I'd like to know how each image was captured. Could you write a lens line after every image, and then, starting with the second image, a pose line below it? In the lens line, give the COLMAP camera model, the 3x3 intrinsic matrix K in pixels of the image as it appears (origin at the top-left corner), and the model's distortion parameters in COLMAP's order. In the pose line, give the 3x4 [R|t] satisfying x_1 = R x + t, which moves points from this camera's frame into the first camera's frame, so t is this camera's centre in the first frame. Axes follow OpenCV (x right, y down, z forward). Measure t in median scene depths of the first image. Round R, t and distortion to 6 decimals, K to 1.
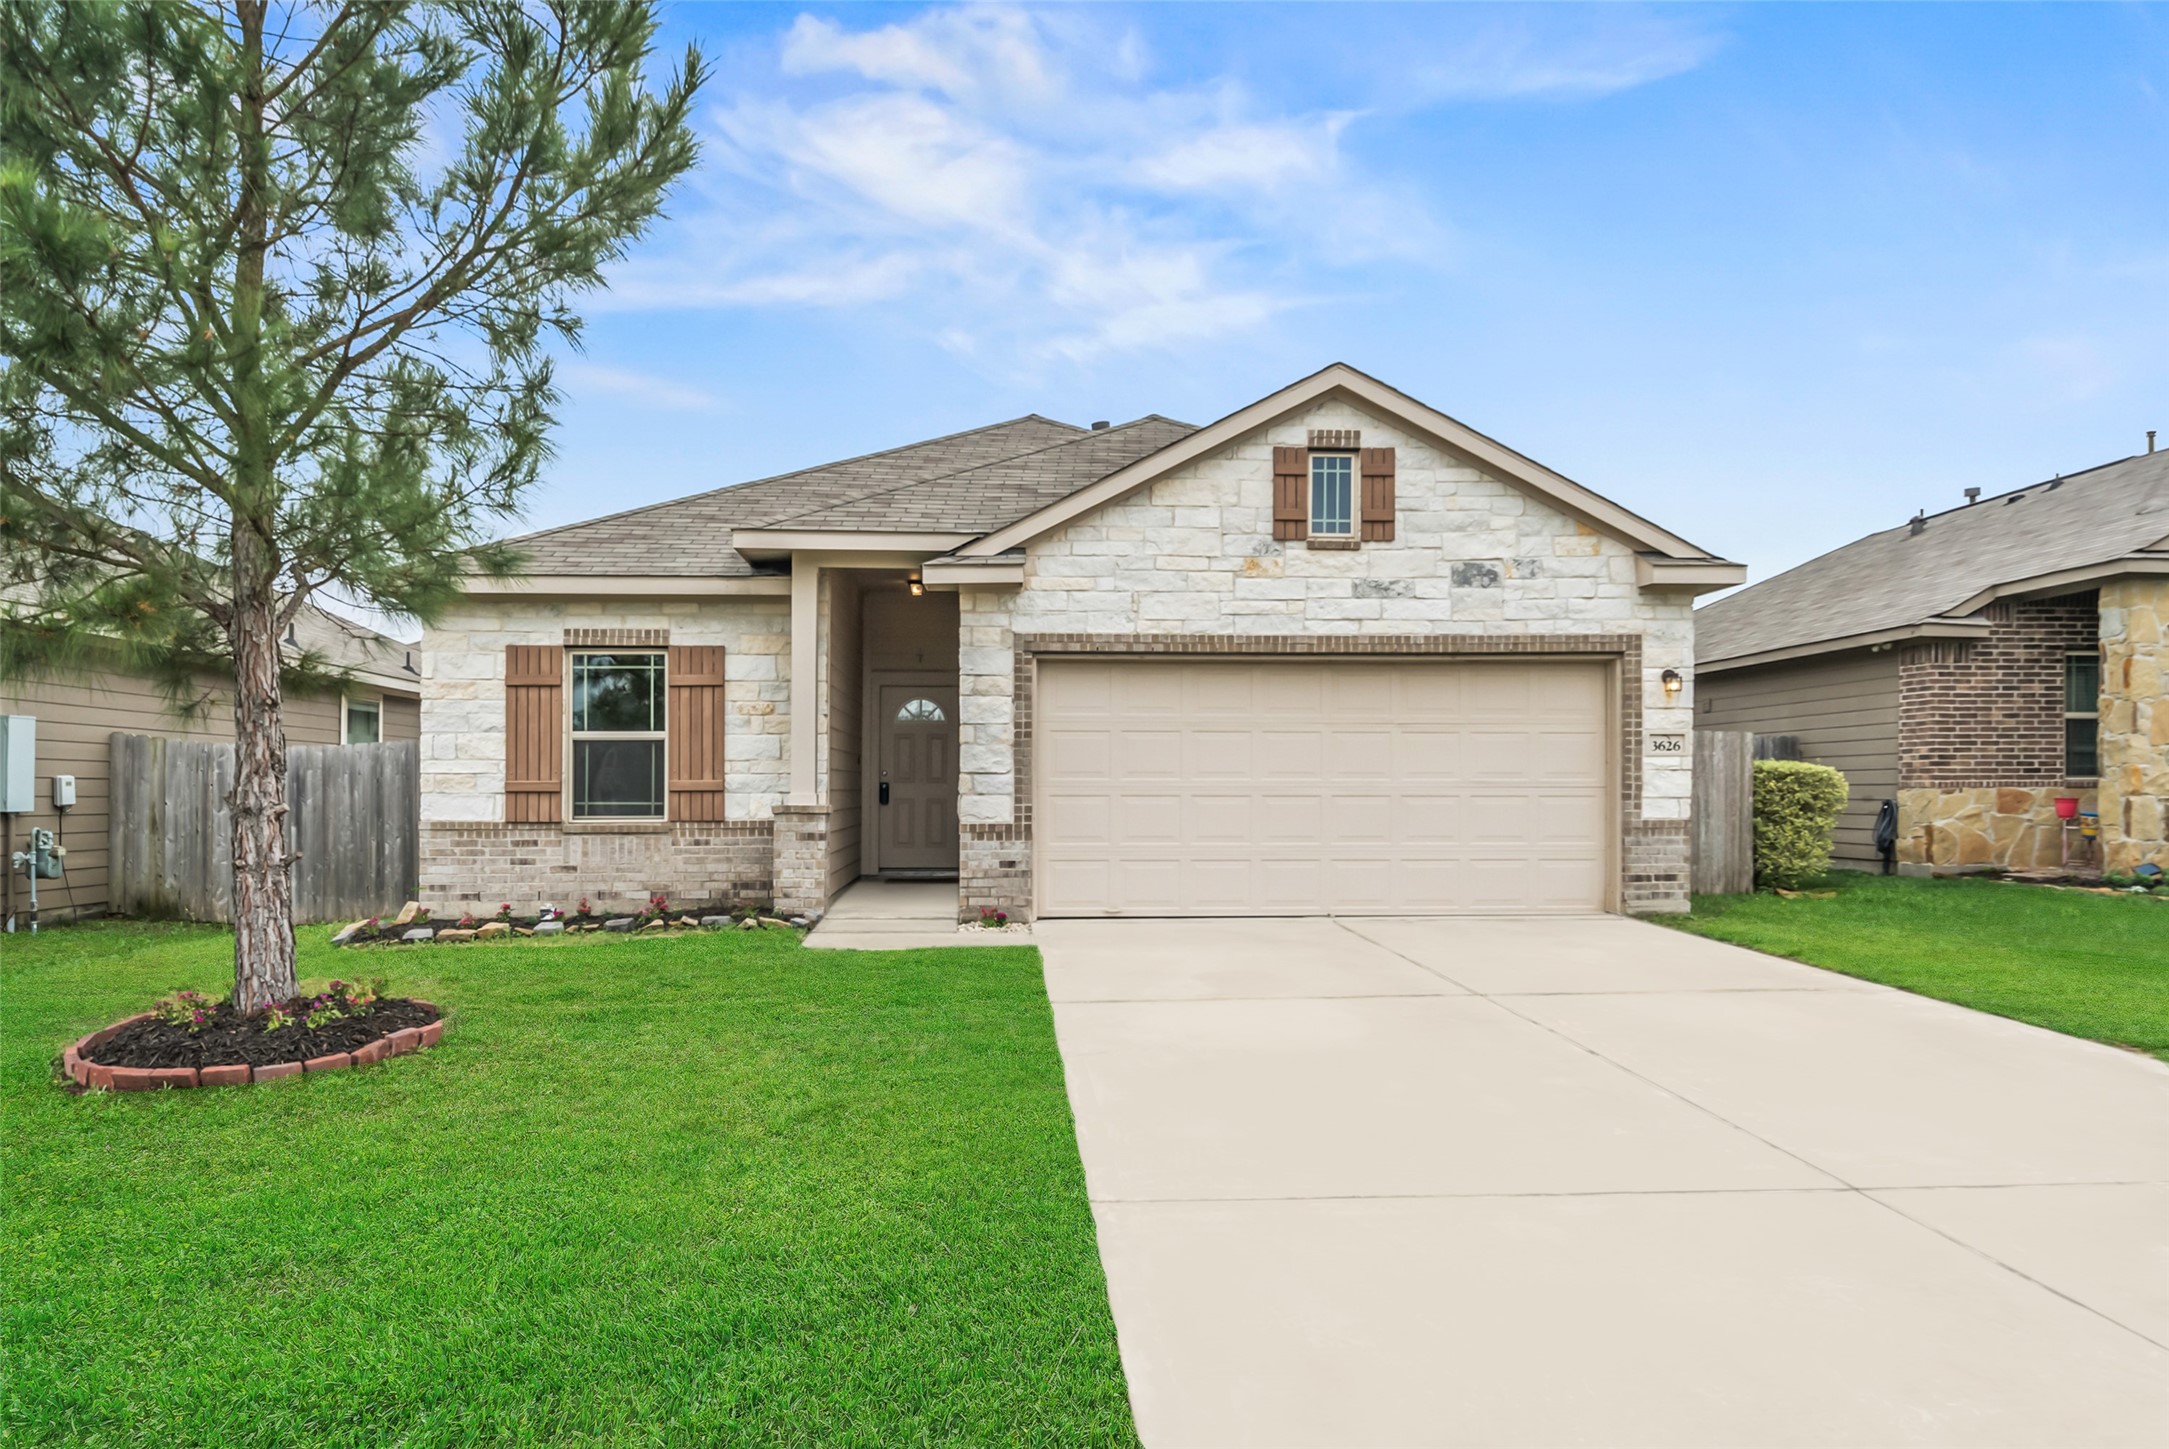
lens RADIAL K [[1509.3, 0, 1084.5], [0, 1509.3, 724.5], [0, 0, 1]] dist [0.003545, 0.000670]
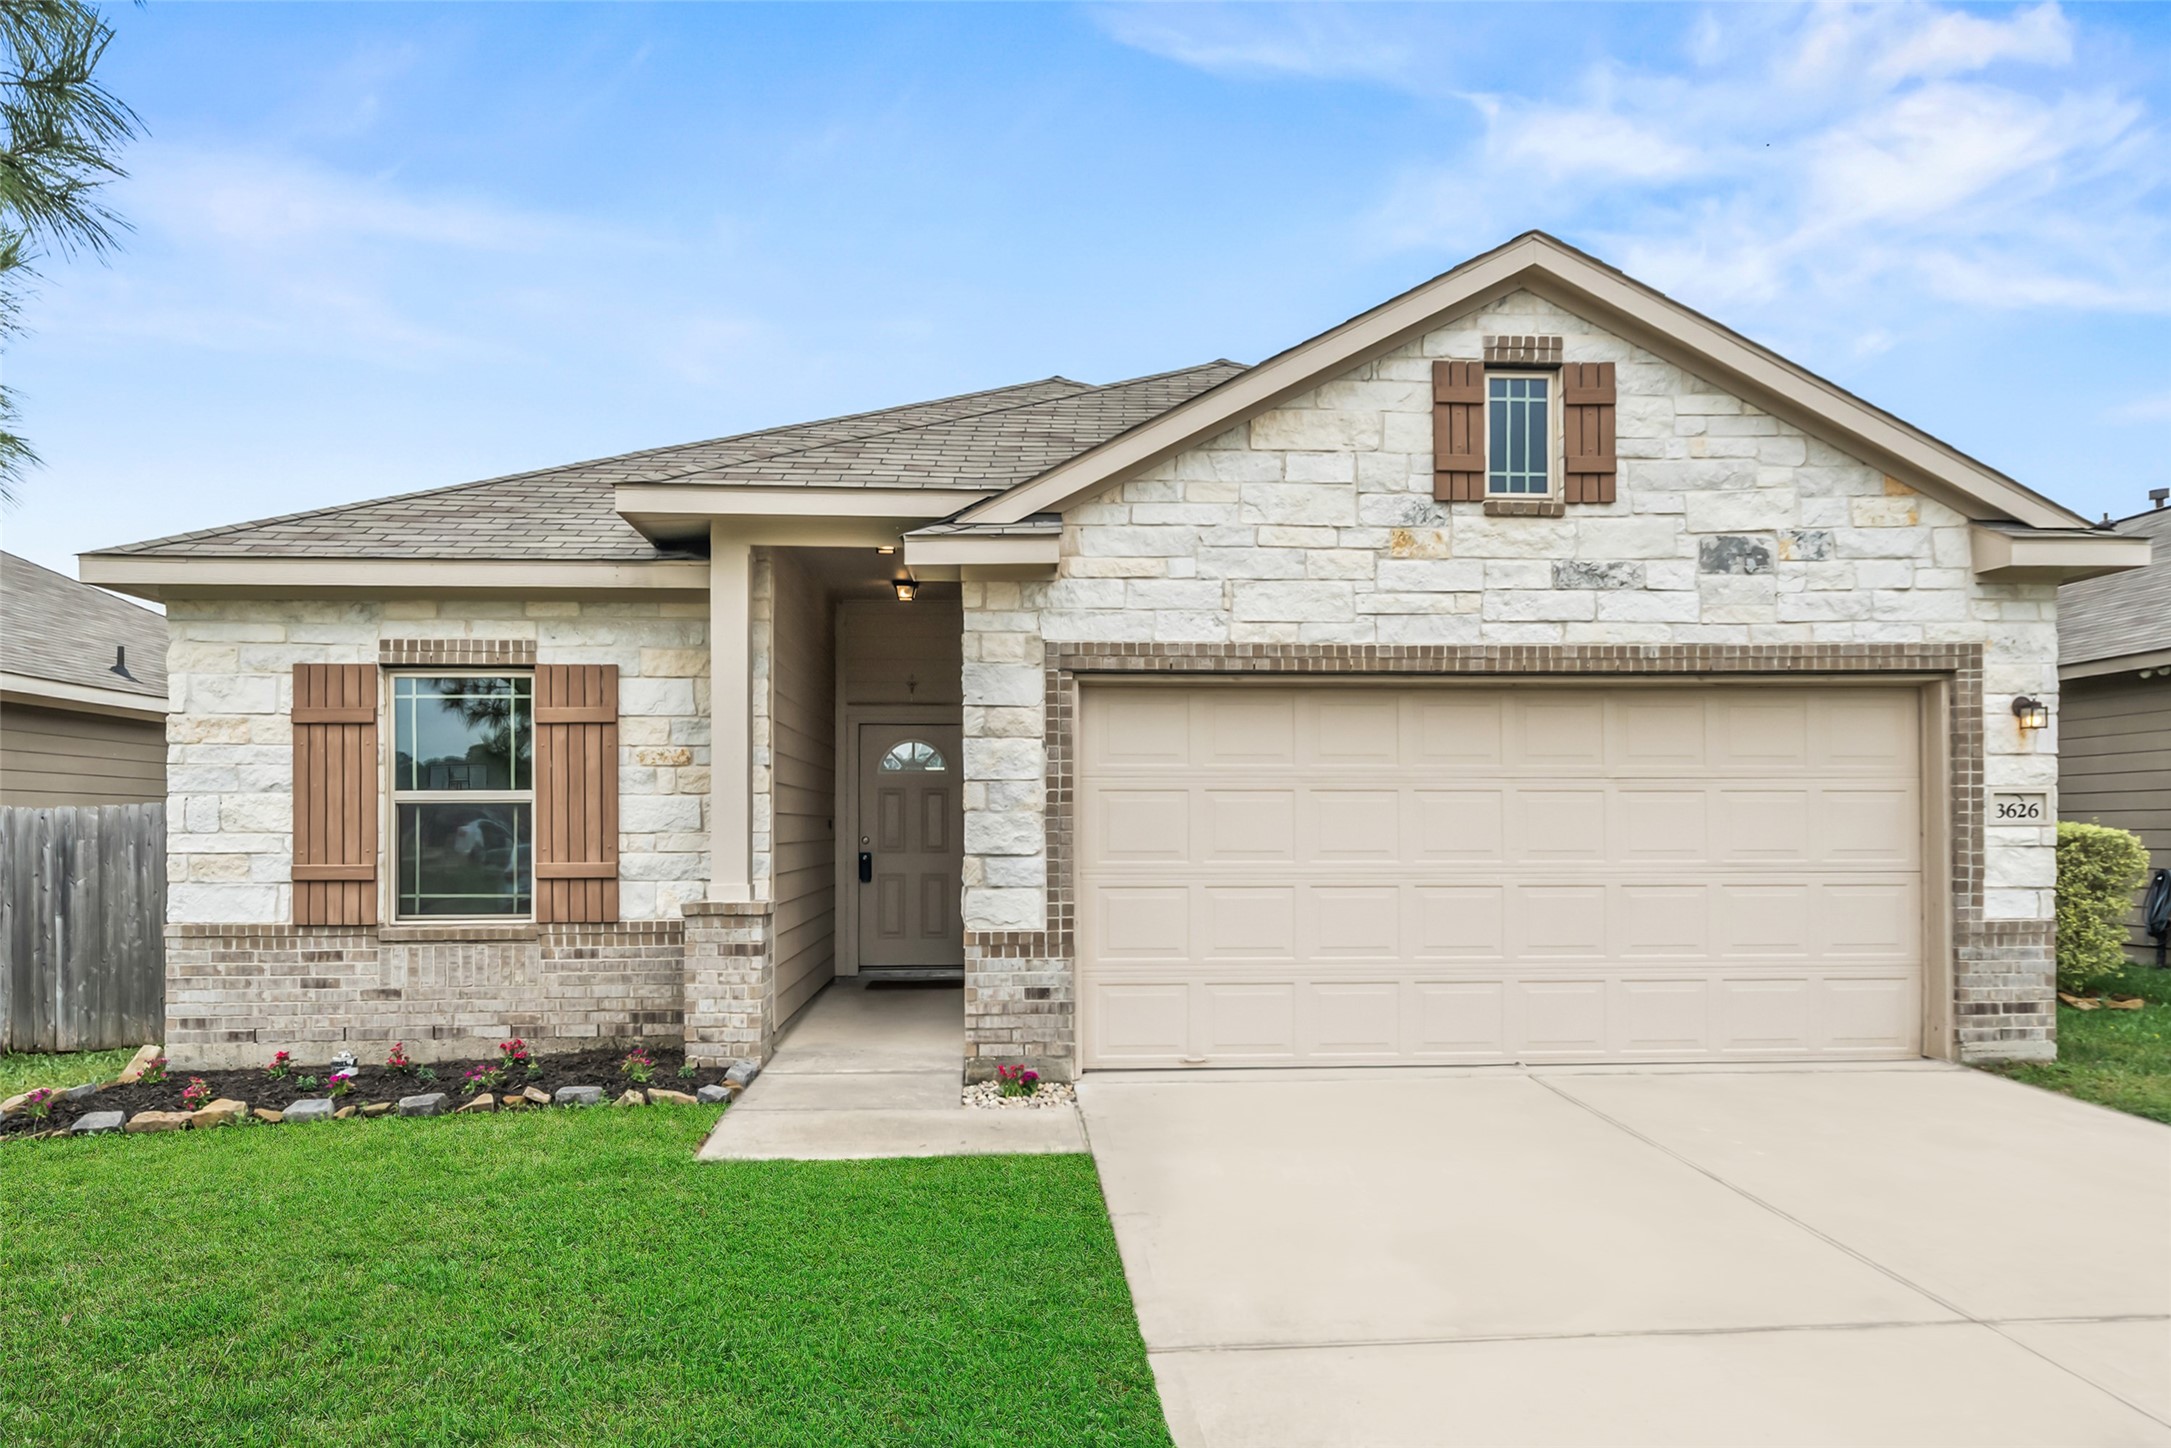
lens RADIAL K [[1339.6, 0, 1100.3], [0, 1339.6, 833.9], [0, 0, 1]] dist [0.003229, 0.000186]
pose [[0.999877, -0.002706, 0.015429, -0.031292], [0.001876, 0.998560, 0.053605, -0.008118], [-0.015552, -0.053569, 0.998443, 0.404789]]
